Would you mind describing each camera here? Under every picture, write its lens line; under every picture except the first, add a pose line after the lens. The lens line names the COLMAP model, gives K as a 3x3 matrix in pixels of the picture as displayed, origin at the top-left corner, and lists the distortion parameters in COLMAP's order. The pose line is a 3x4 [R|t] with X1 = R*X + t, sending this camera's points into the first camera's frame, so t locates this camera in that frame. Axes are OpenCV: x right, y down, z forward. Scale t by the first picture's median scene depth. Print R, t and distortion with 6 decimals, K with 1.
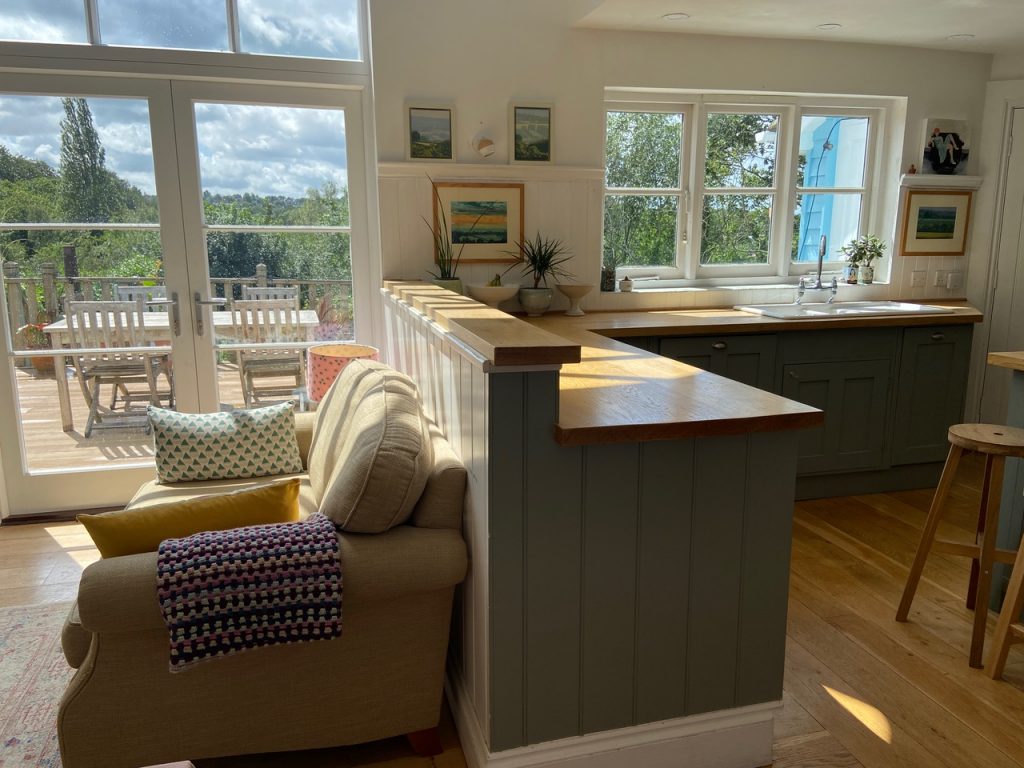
lens RADIAL K [[770.7, 0, 512.0], [0, 770.7, 384.0], [0, 0, 1]] dist [0.124266, -0.154350]
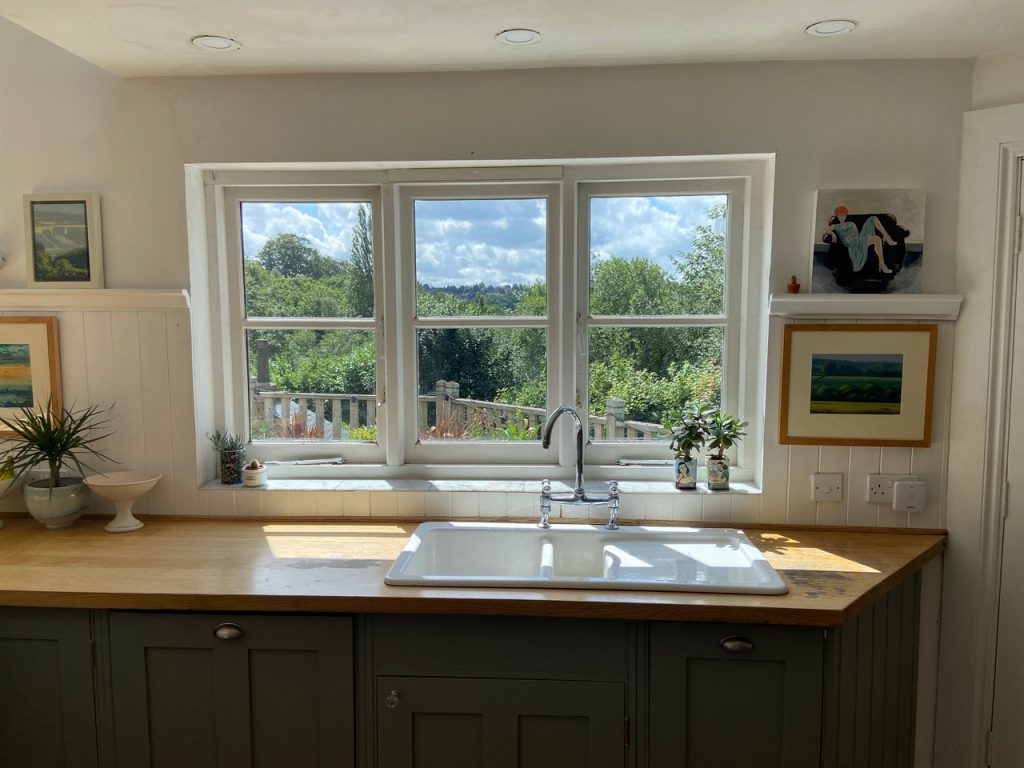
lens RADIAL K [[770.7, 0, 512.0], [0, 770.7, 384.0], [0, 0, 1]] dist [0.124266, -0.154350]
pose [[0.945665, 0.028291, -0.323909, 0.502985], [-0.062673, 0.993386, -0.096212, -0.143972], [0.319045, 0.111284, 0.941184, 0.454664]]
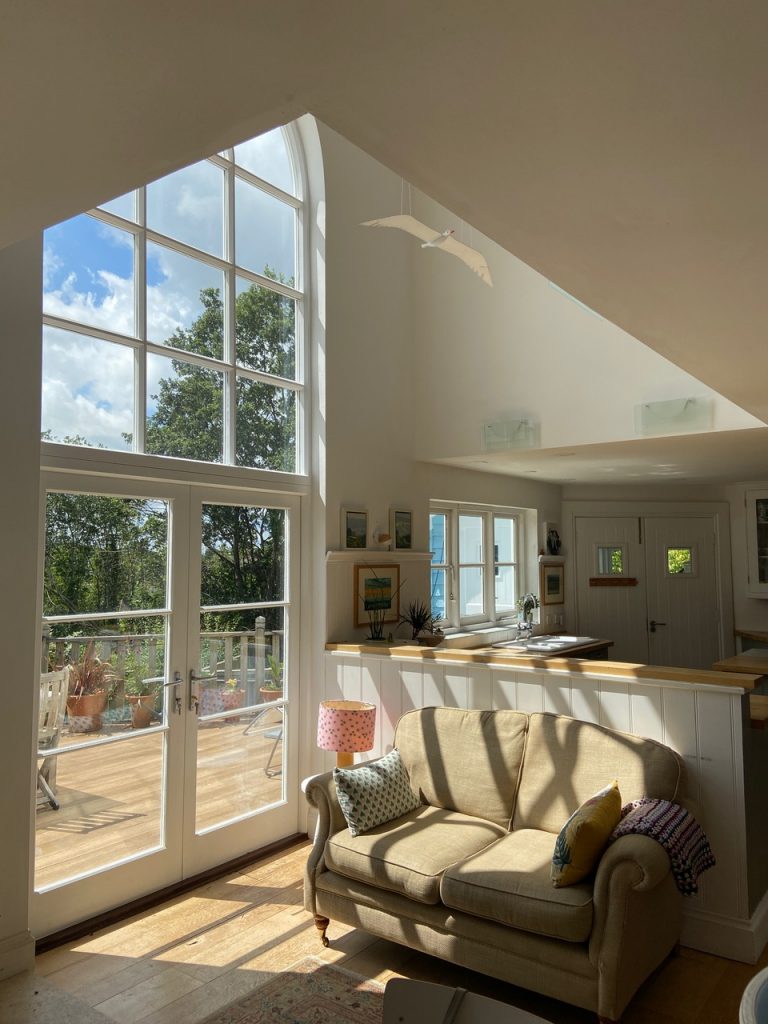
lens RADIAL K [[770.7, 0, 384.0], [0, 770.7, 512.0], [0, 0, 1]] dist [0.124266, -0.154350]
pose [[0.785257, 0.034413, 0.618213, -0.731733], [0.124106, 0.969444, -0.211605, -0.056889], [-0.606605, 0.242888, 0.756991, -0.020913]]
